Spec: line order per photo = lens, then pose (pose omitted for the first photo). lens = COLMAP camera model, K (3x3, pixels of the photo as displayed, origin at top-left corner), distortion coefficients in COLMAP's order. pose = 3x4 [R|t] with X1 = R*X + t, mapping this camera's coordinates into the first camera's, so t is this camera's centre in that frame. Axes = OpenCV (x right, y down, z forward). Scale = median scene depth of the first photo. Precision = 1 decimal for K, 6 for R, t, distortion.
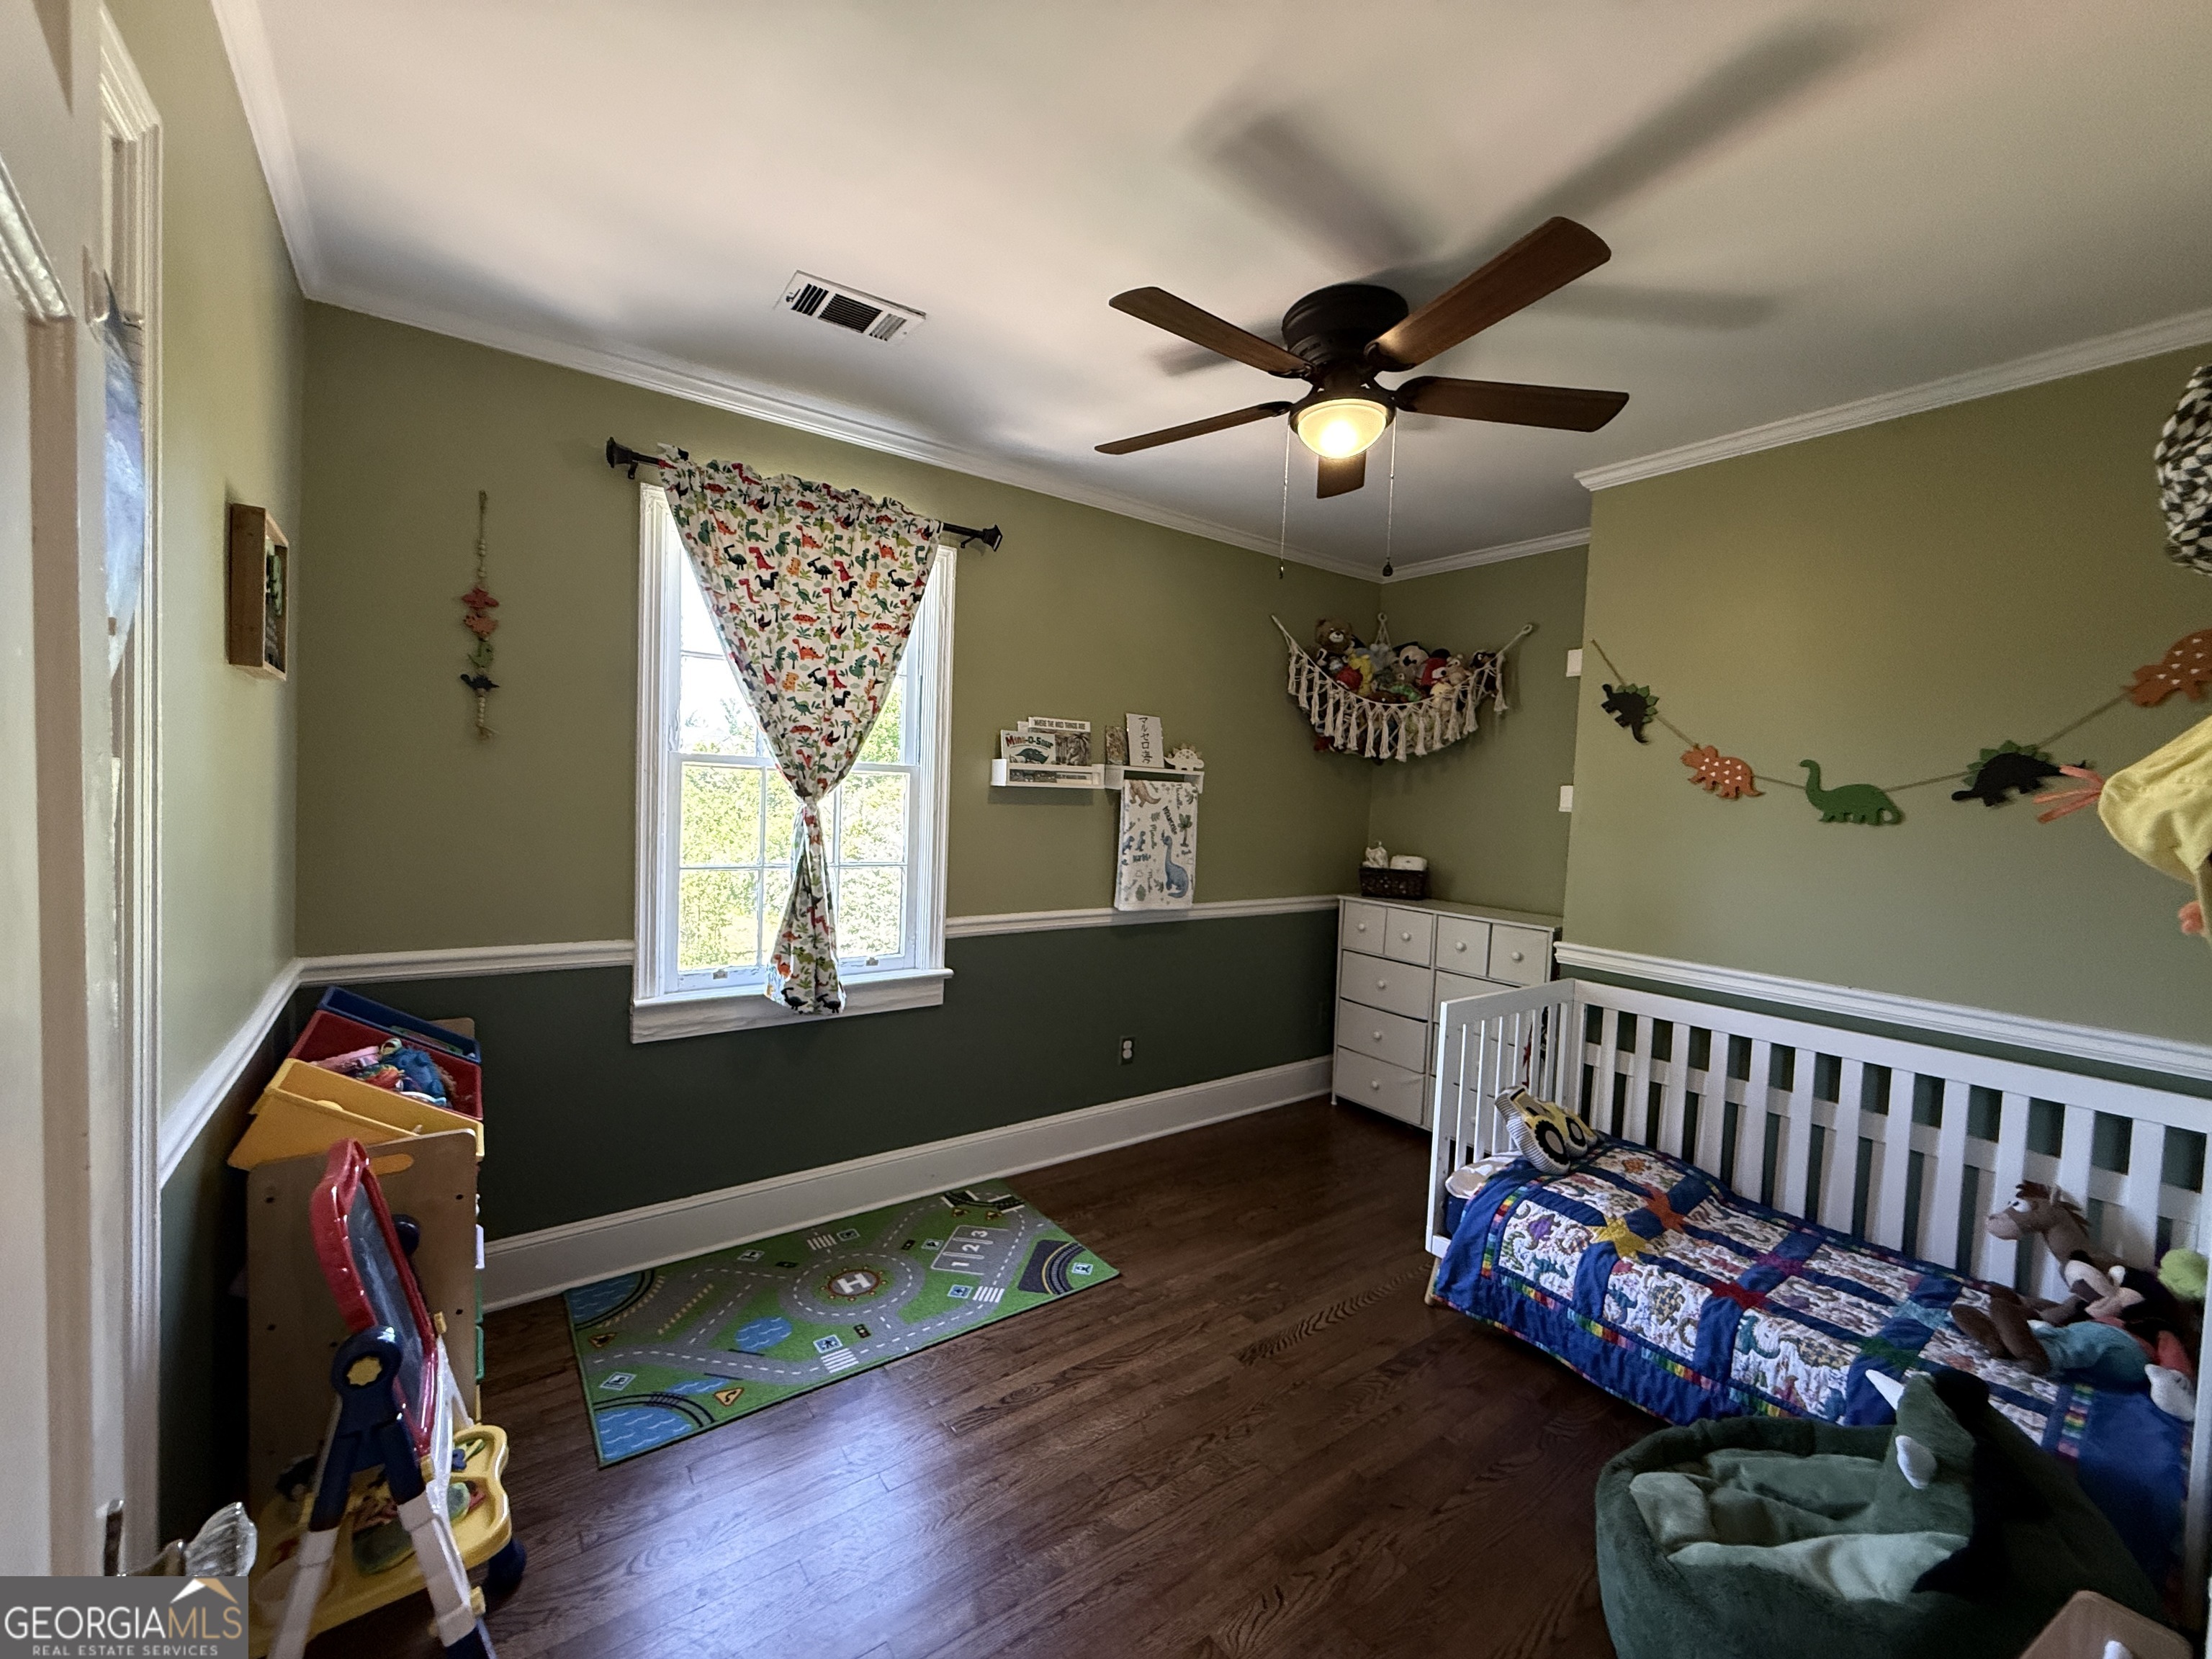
lens RADIAL K [[881.4, 0, 1096.5], [0, 881.4, 825.8], [0, 0, 1]] dist [-0.001964, 0.000054]
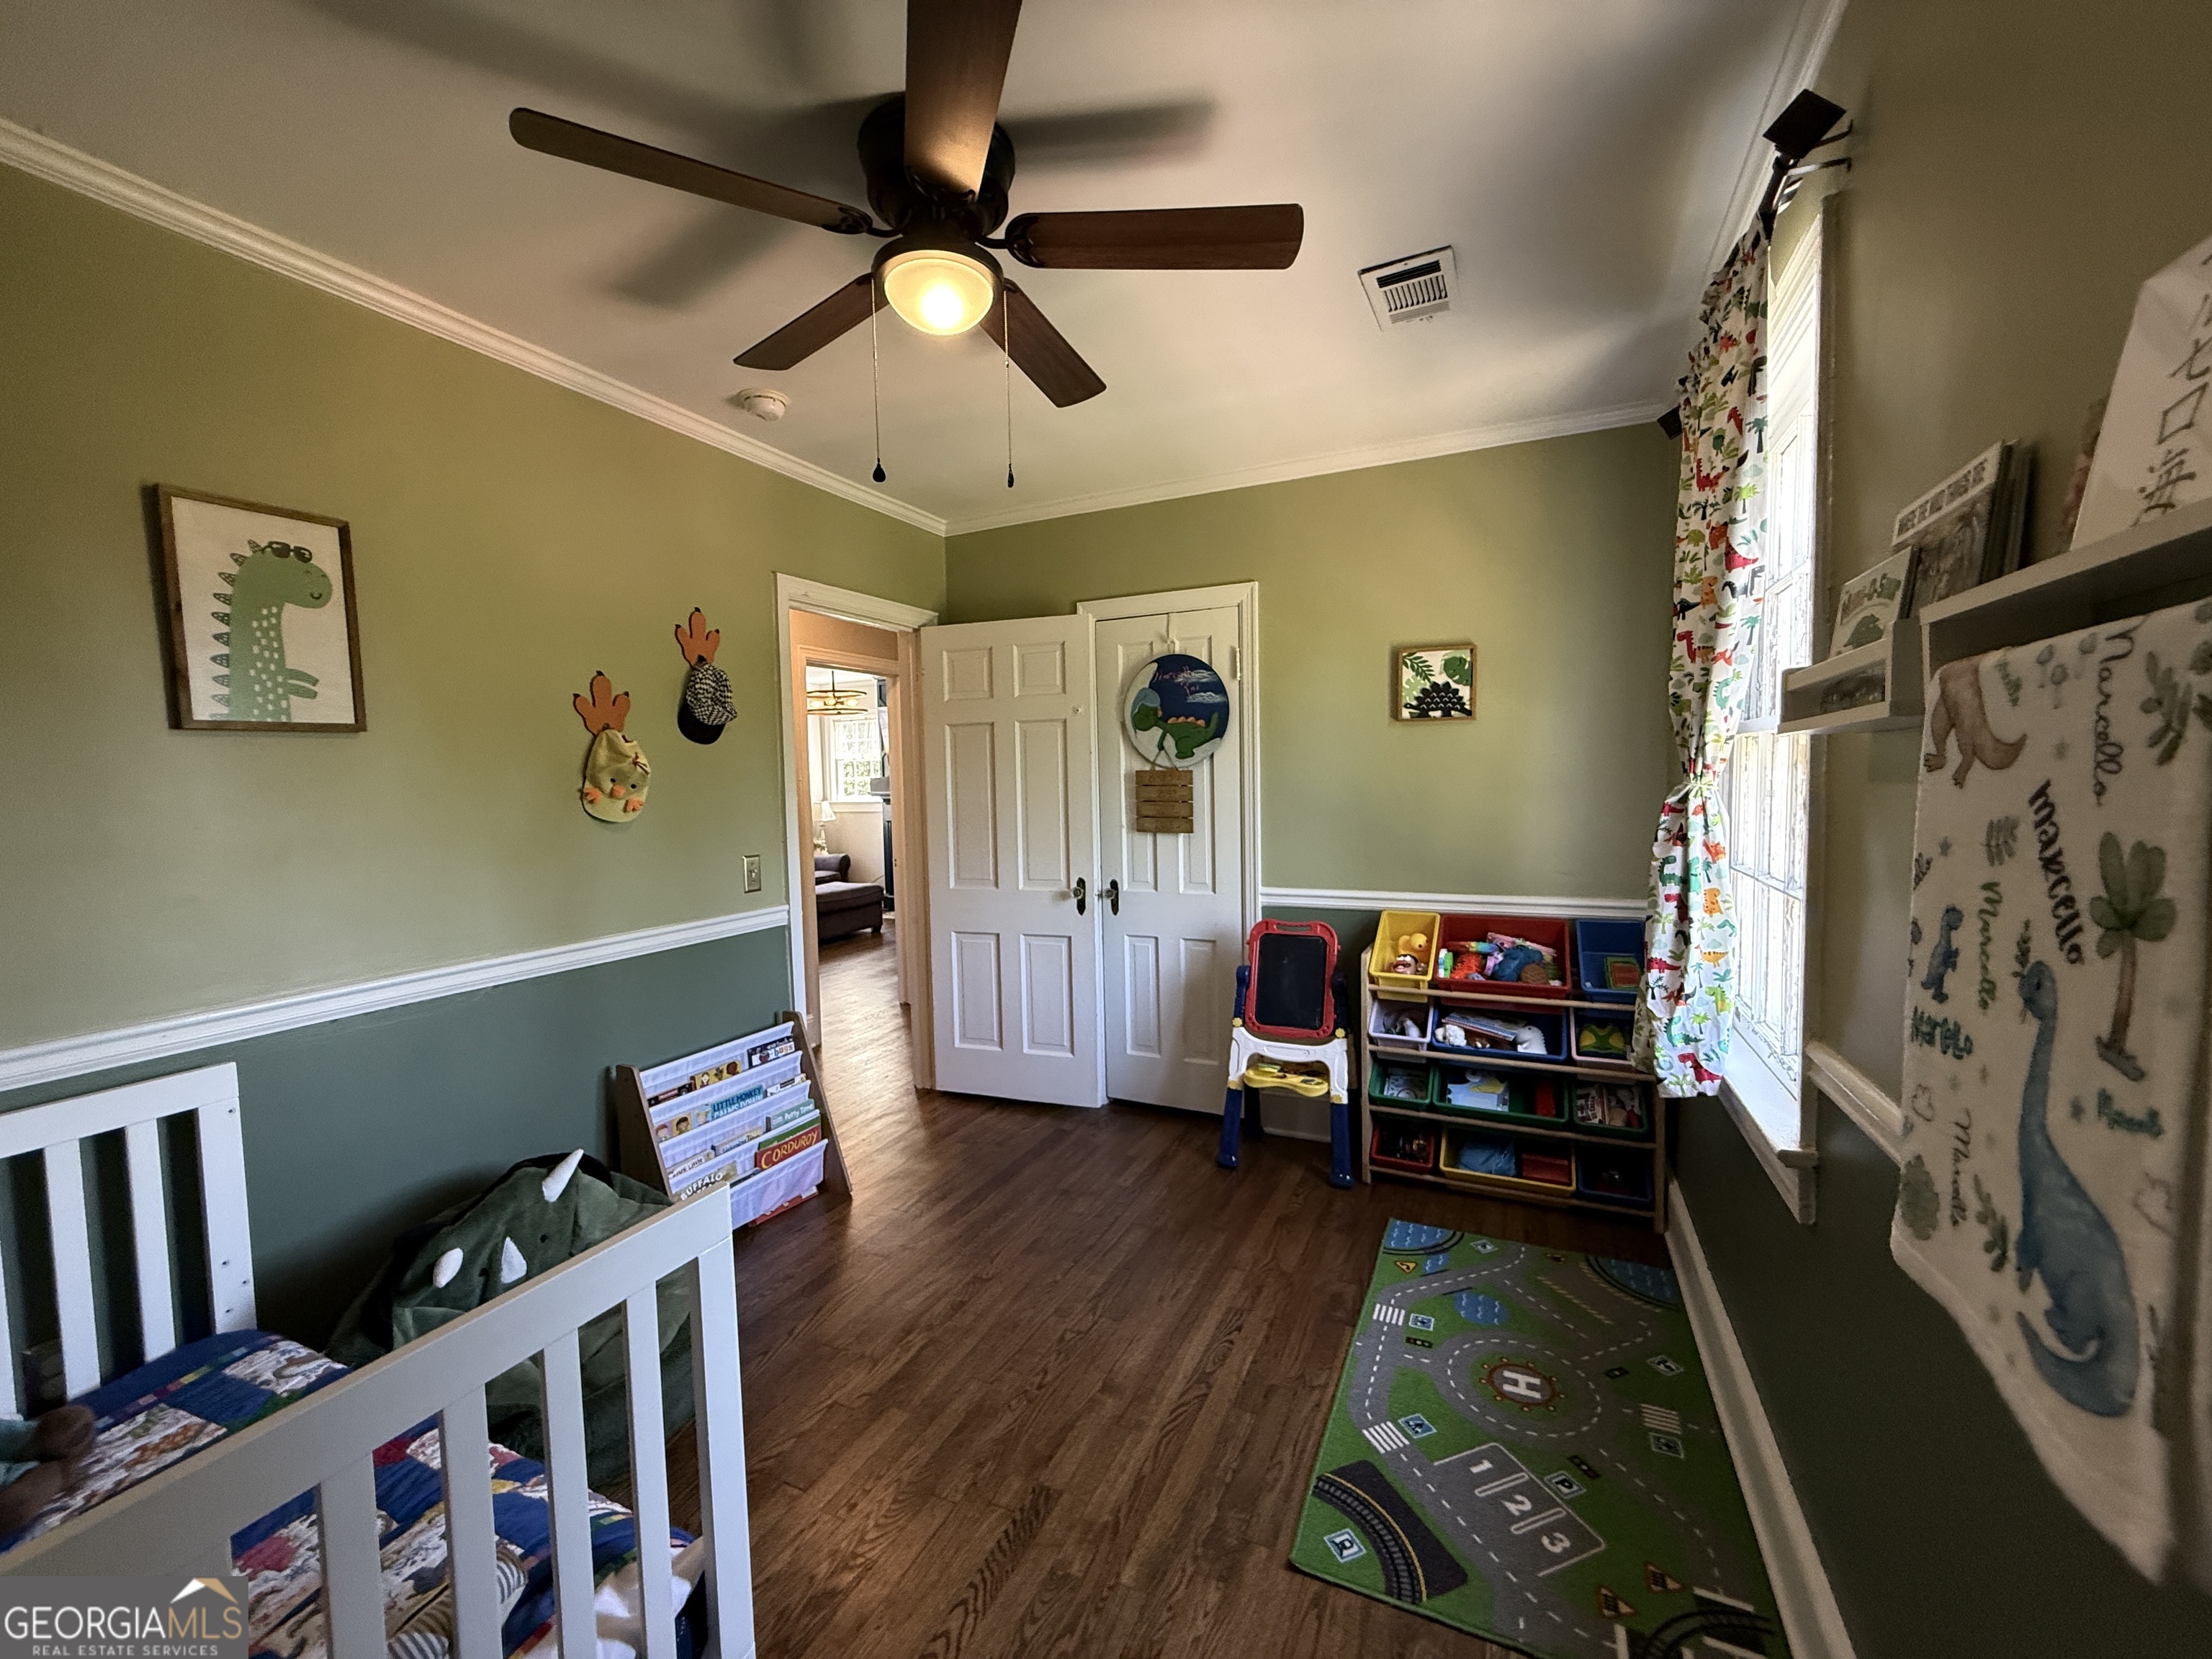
lens RADIAL K [[881.4, 0, 1098.0], [0, 881.4, 835.0], [0, 0, 1]] dist [-0.001964, 0.000054]
pose [[-0.875166, 0.011969, -0.483674, 0.410910], [-0.031478, 0.996167, 0.081608, -0.026191], [0.482797, 0.086646, -0.871435, 1.374493]]
